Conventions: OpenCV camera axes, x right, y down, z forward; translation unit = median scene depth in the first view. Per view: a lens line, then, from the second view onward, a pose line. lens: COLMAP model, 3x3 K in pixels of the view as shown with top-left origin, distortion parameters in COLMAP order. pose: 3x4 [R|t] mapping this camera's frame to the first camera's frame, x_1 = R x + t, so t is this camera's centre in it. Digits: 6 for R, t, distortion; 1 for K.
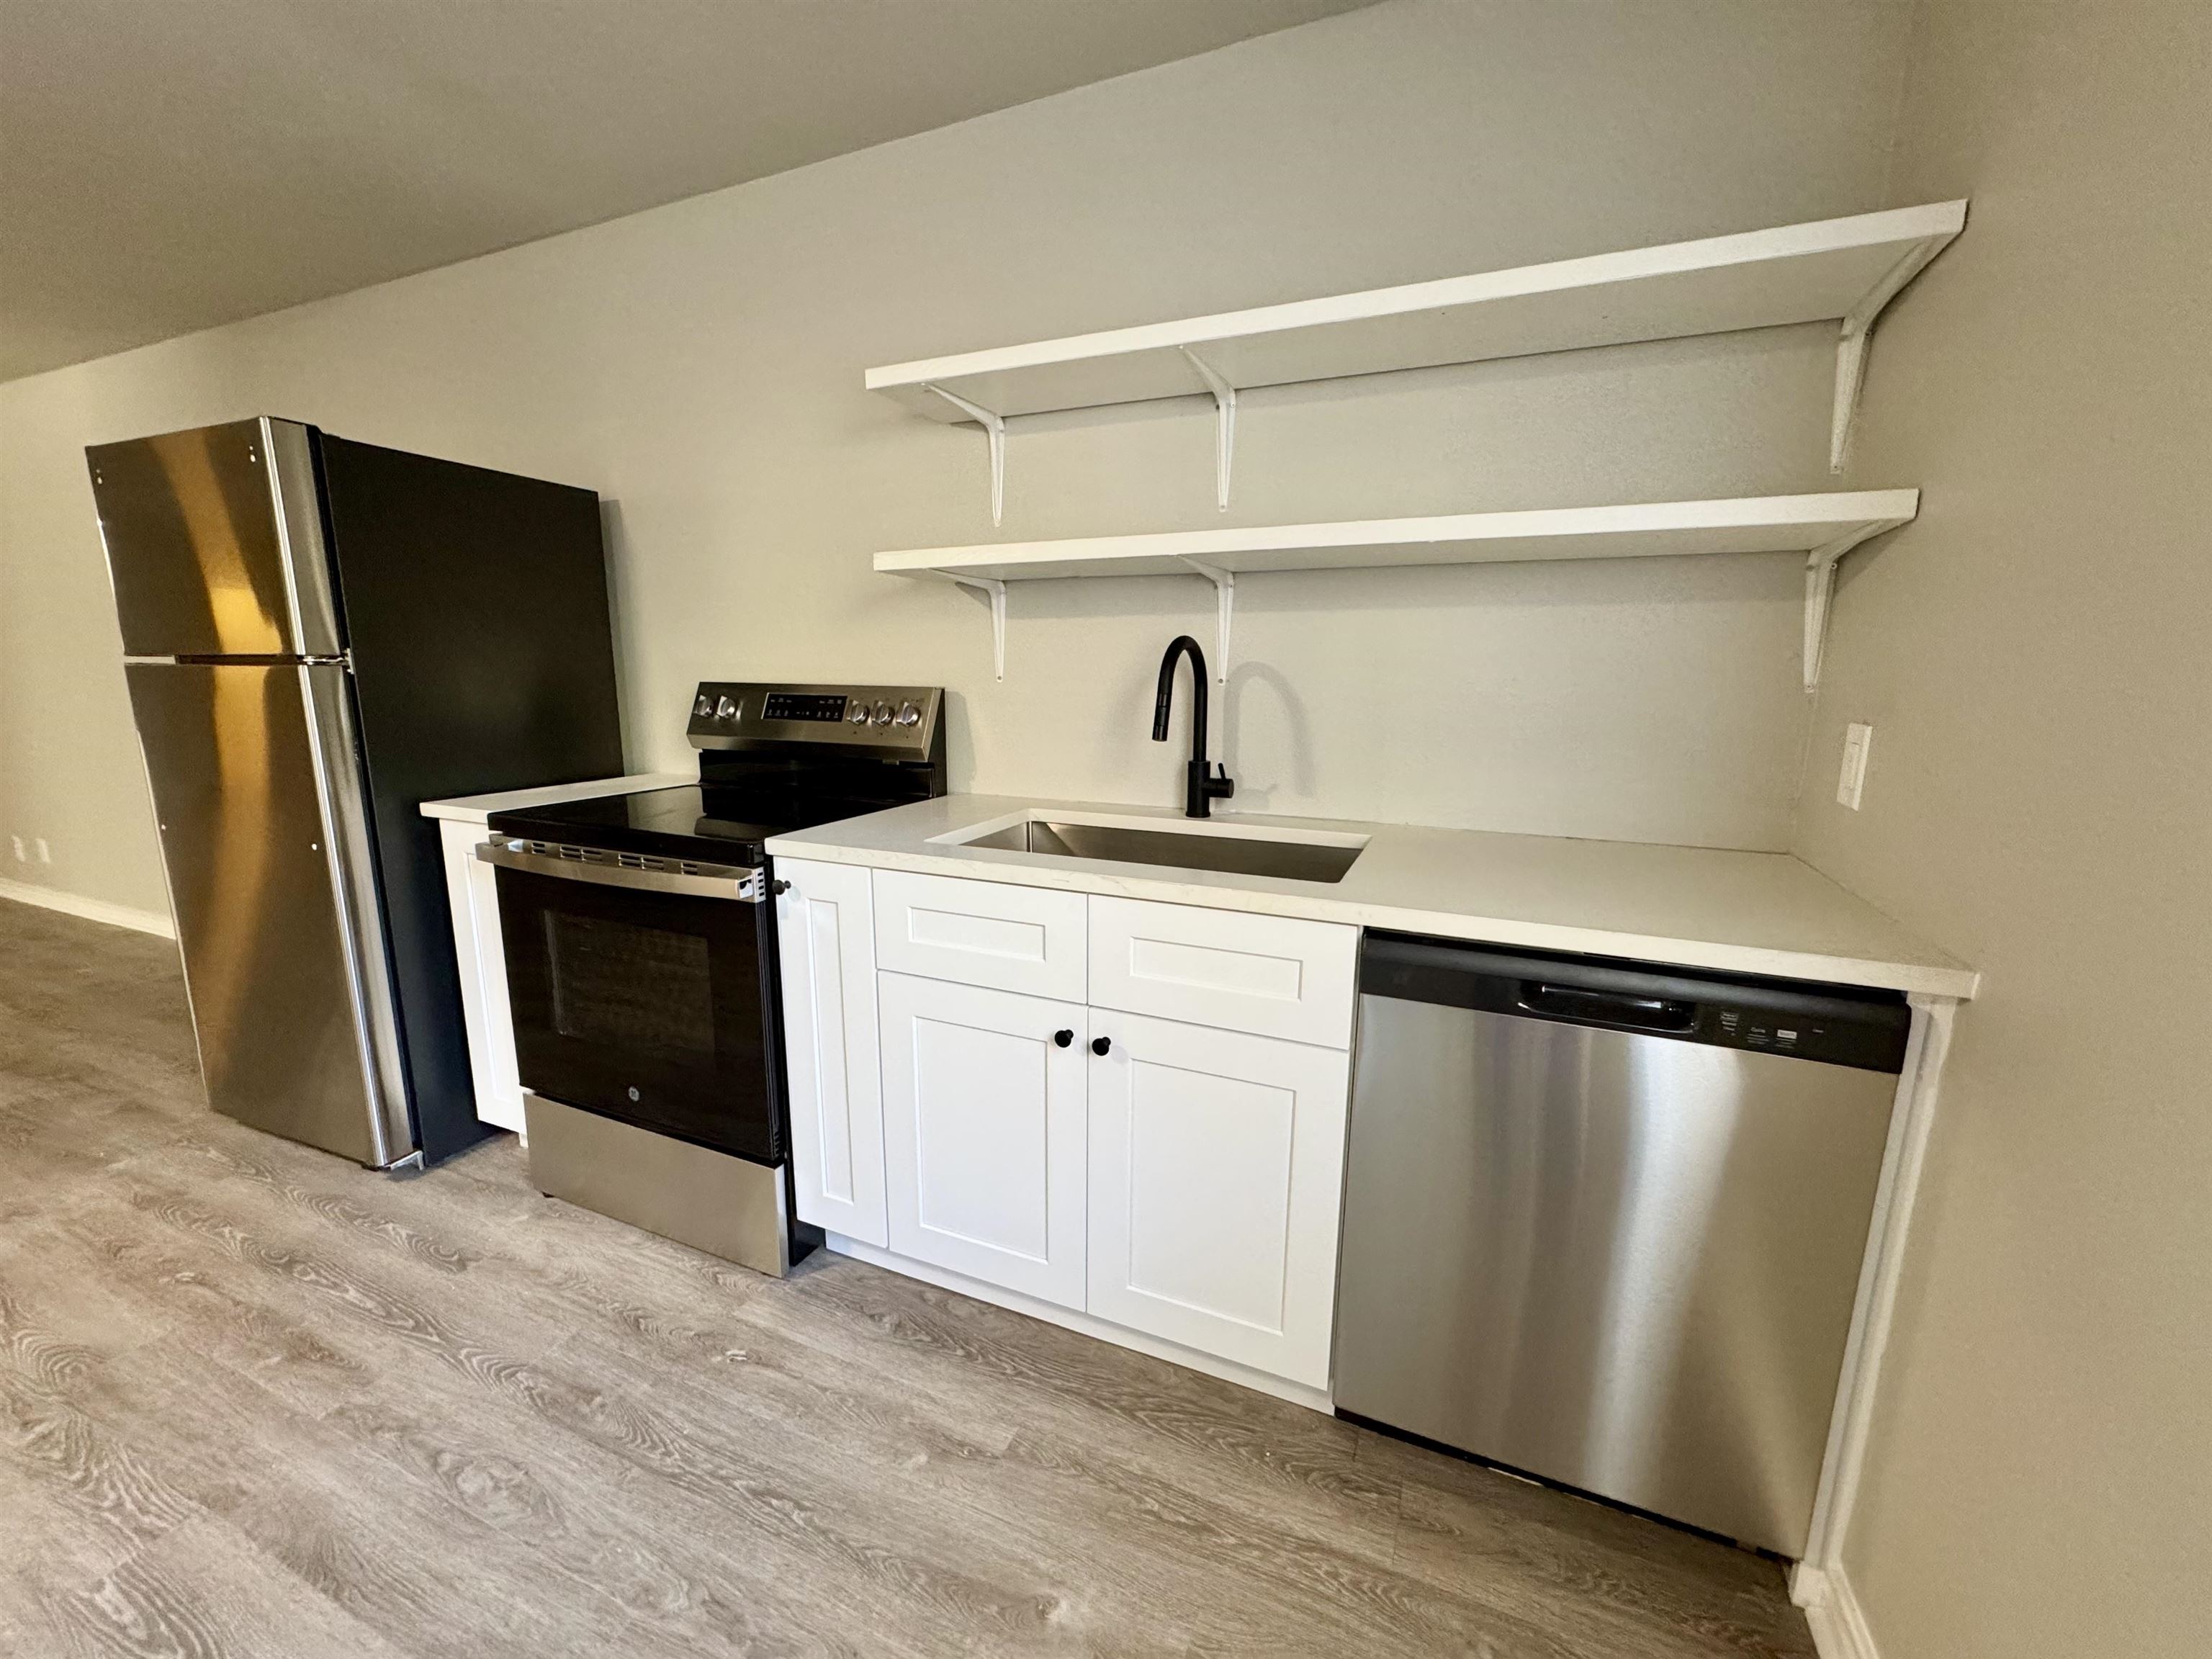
lens RADIAL K [[878.6, 0, 1106.0], [0, 878.6, 829.5], [0, 0, 1]] dist [-0.001037, 0.000309]
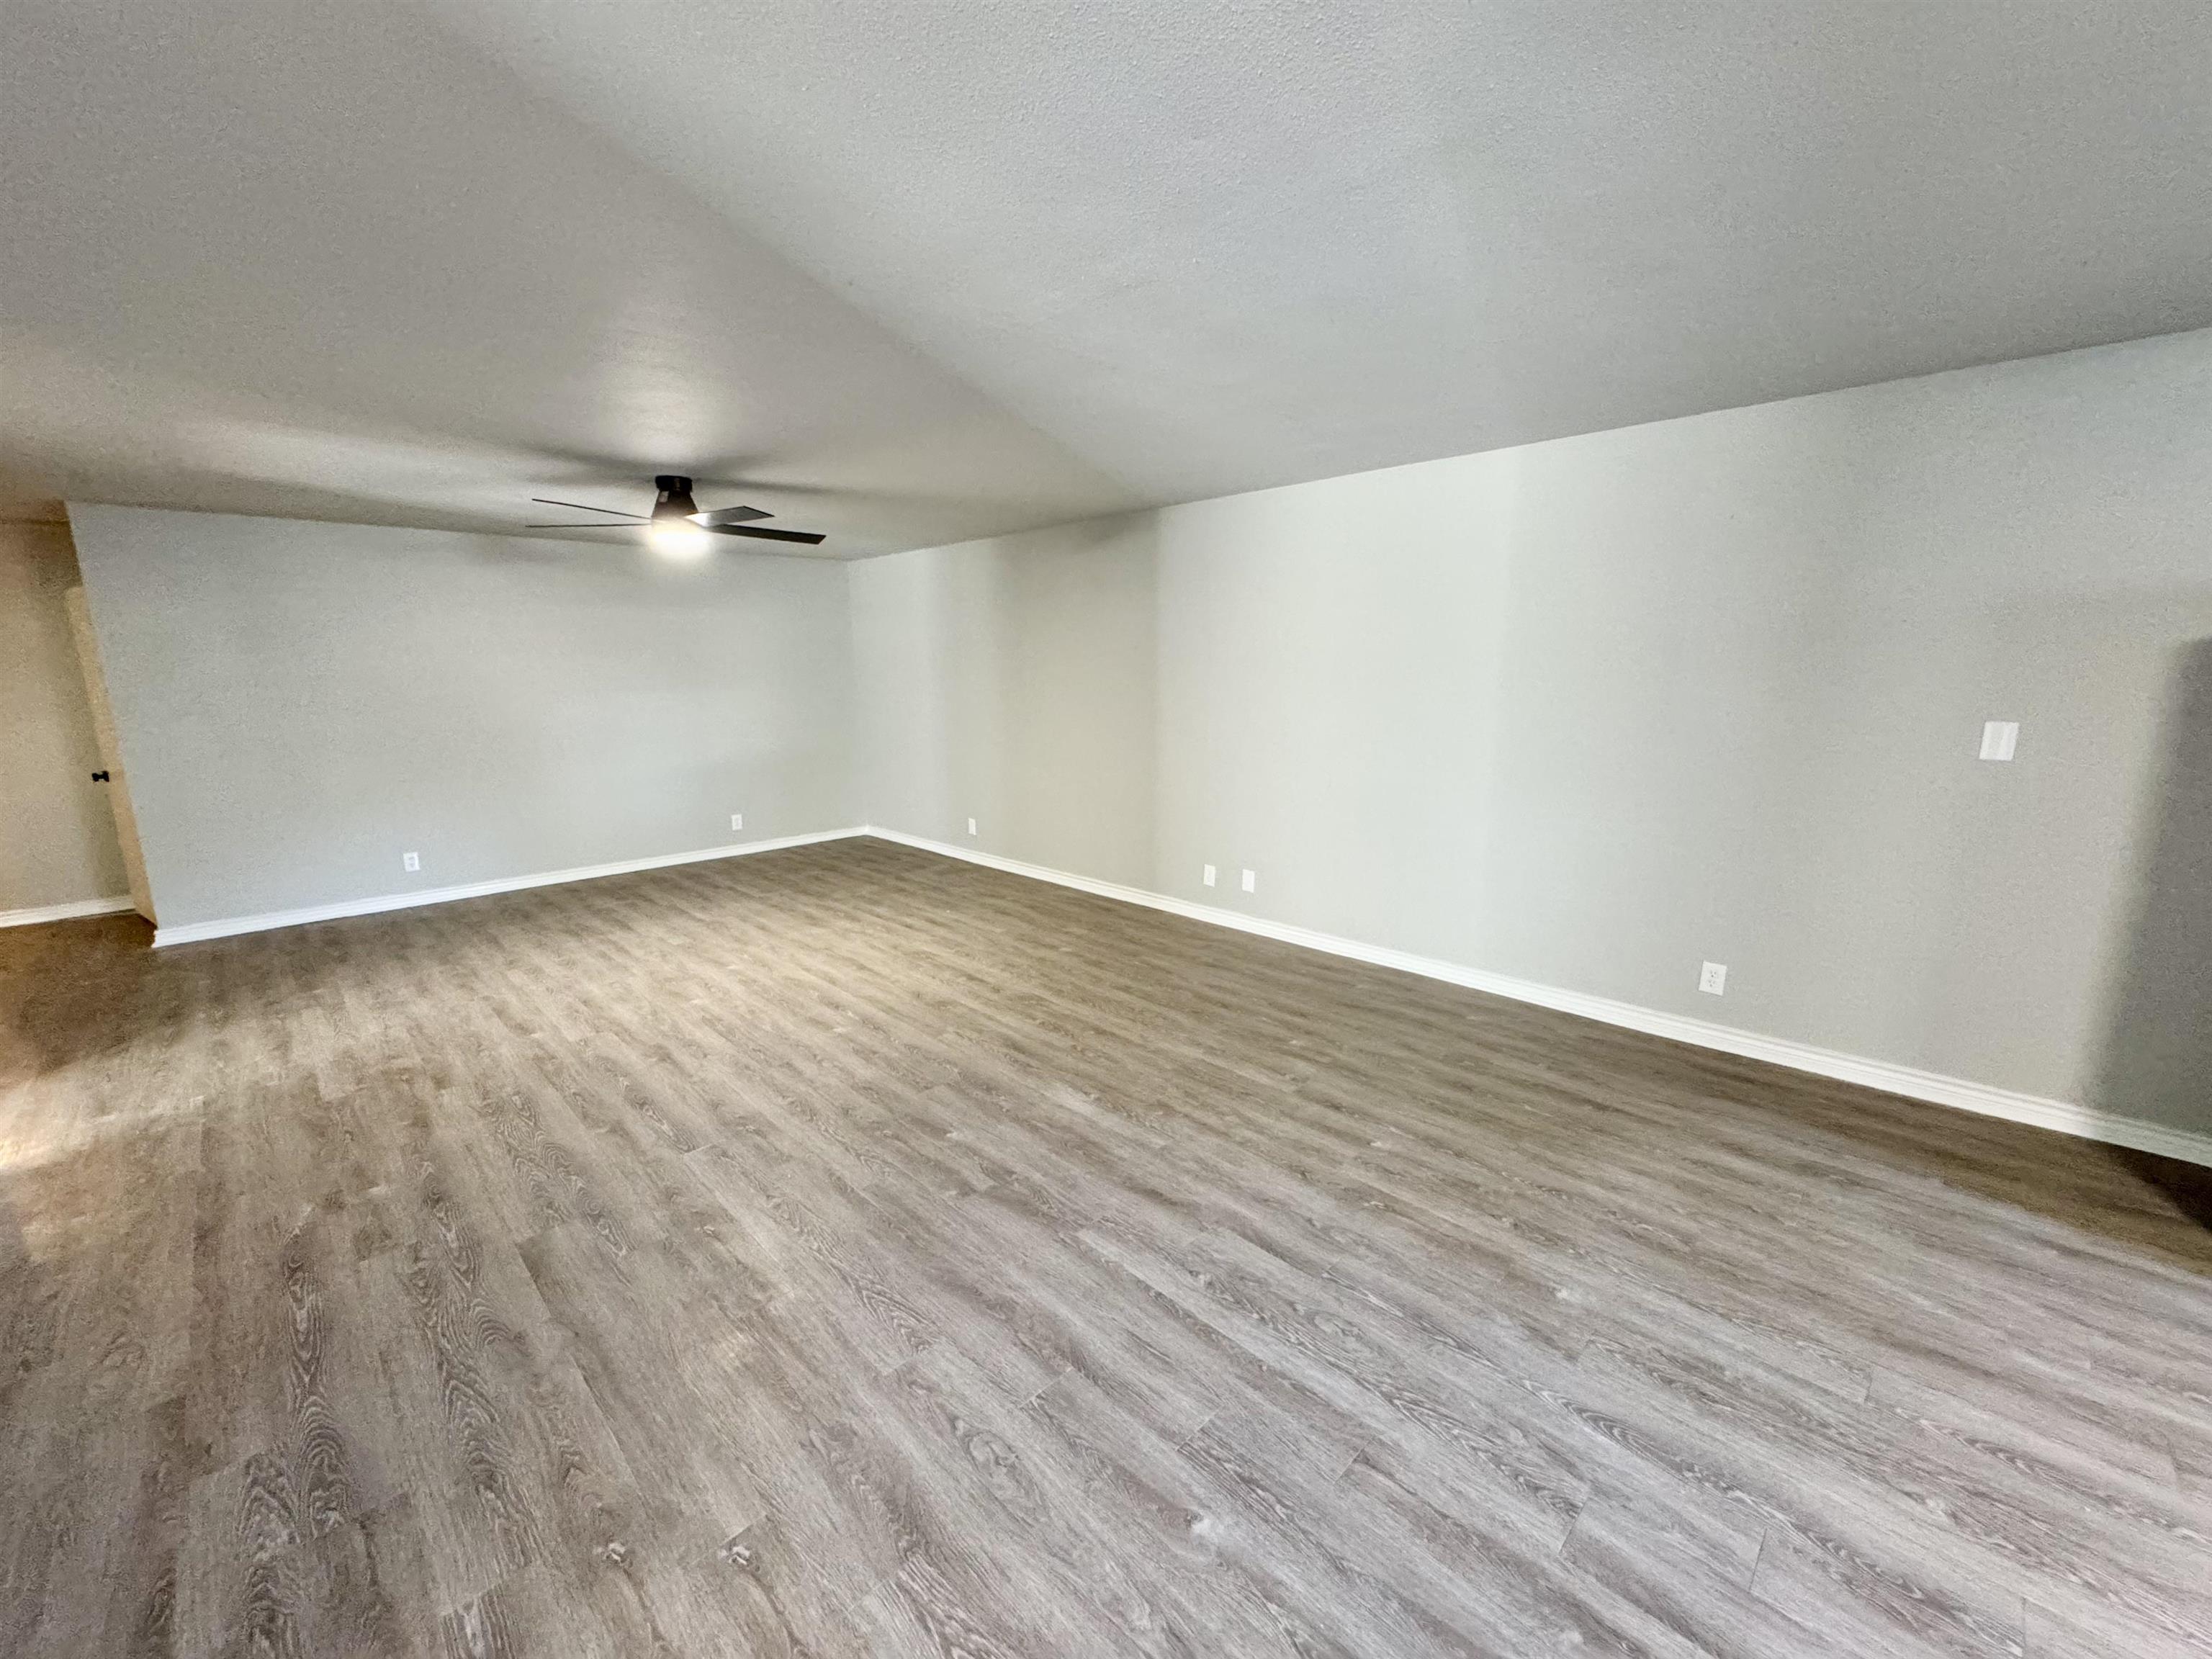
lens RADIAL K [[882.9, 0, 1107.2], [0, 882.9, 826.6], [0, 0, 1]] dist [-0.002275, 0.000182]
pose [[0.926986, 0.051998, -0.371474, -2.591254], [-0.053235, 0.998558, 0.006931, -0.117522], [0.371298, 0.013351, 0.928418, -0.347707]]
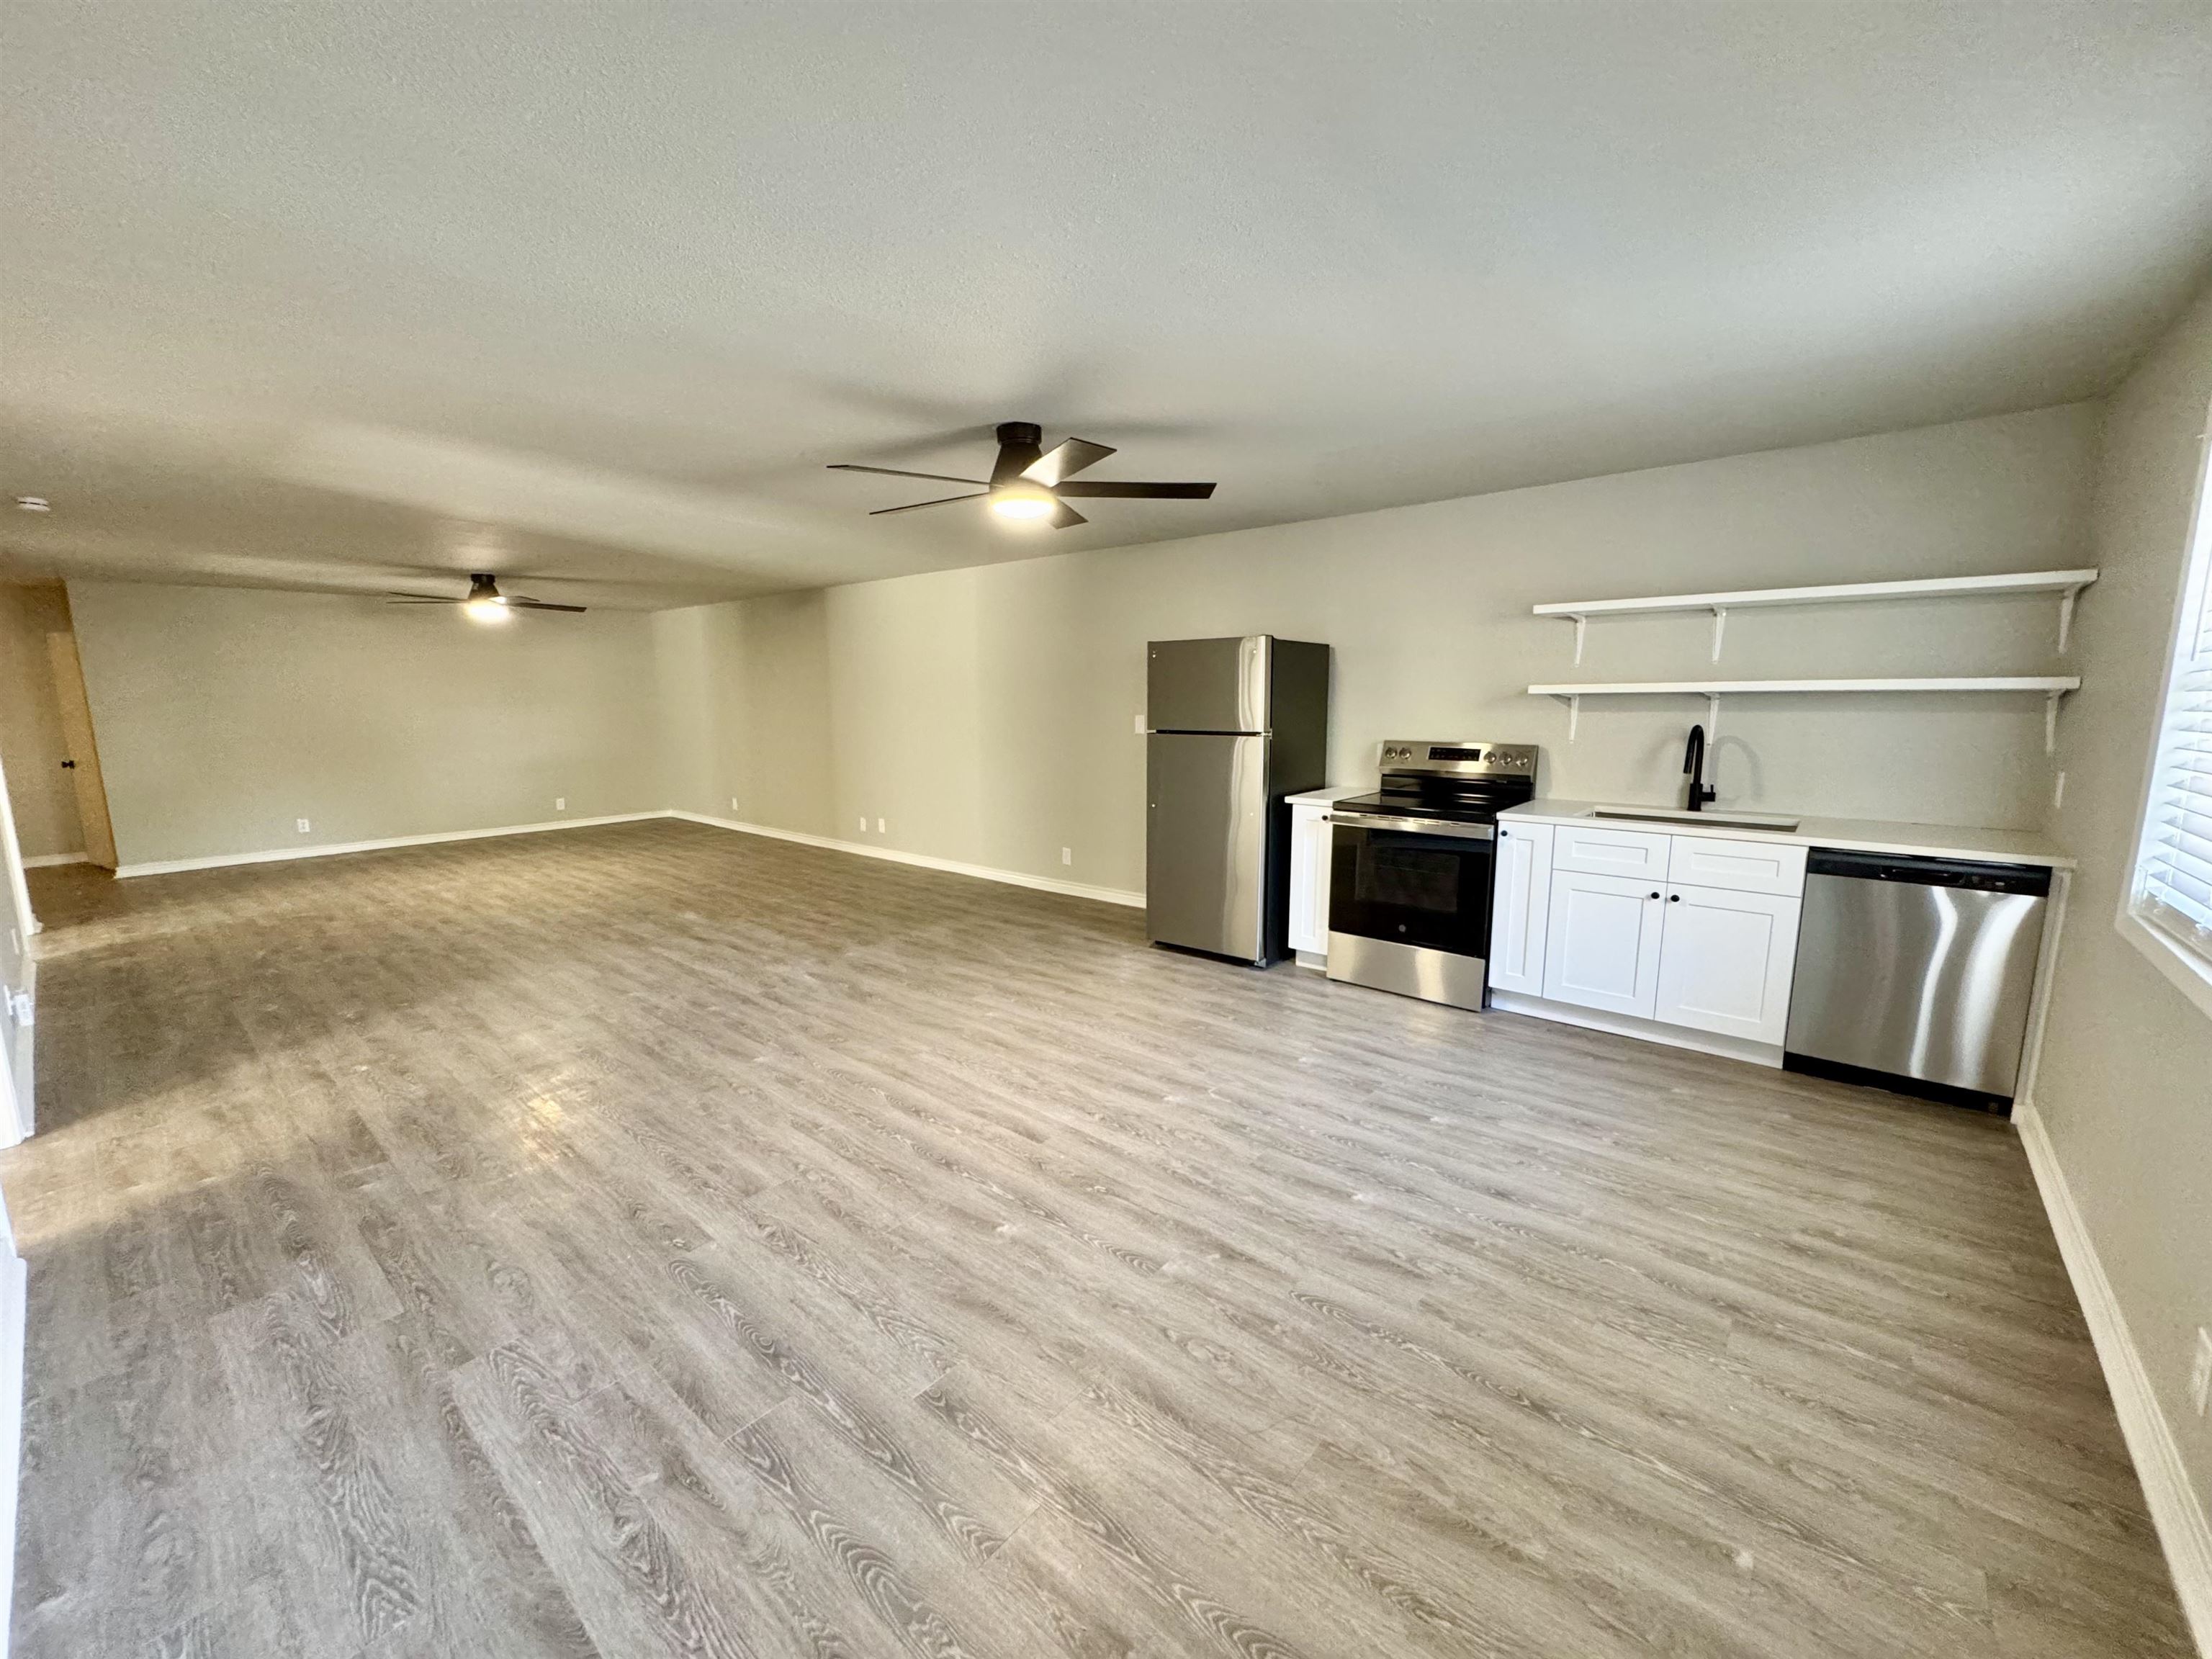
lens RADIAL K [[882.9, 0, 1107.2], [0, 882.9, 826.6], [0, 0, 1]] dist [-0.002275, 0.000182]
pose [[0.956512, 0.030977, -0.290044, -0.695899], [-0.040662, 0.998797, -0.027425, 0.154163], [0.288845, 0.038026, 0.956620, -1.549723]]
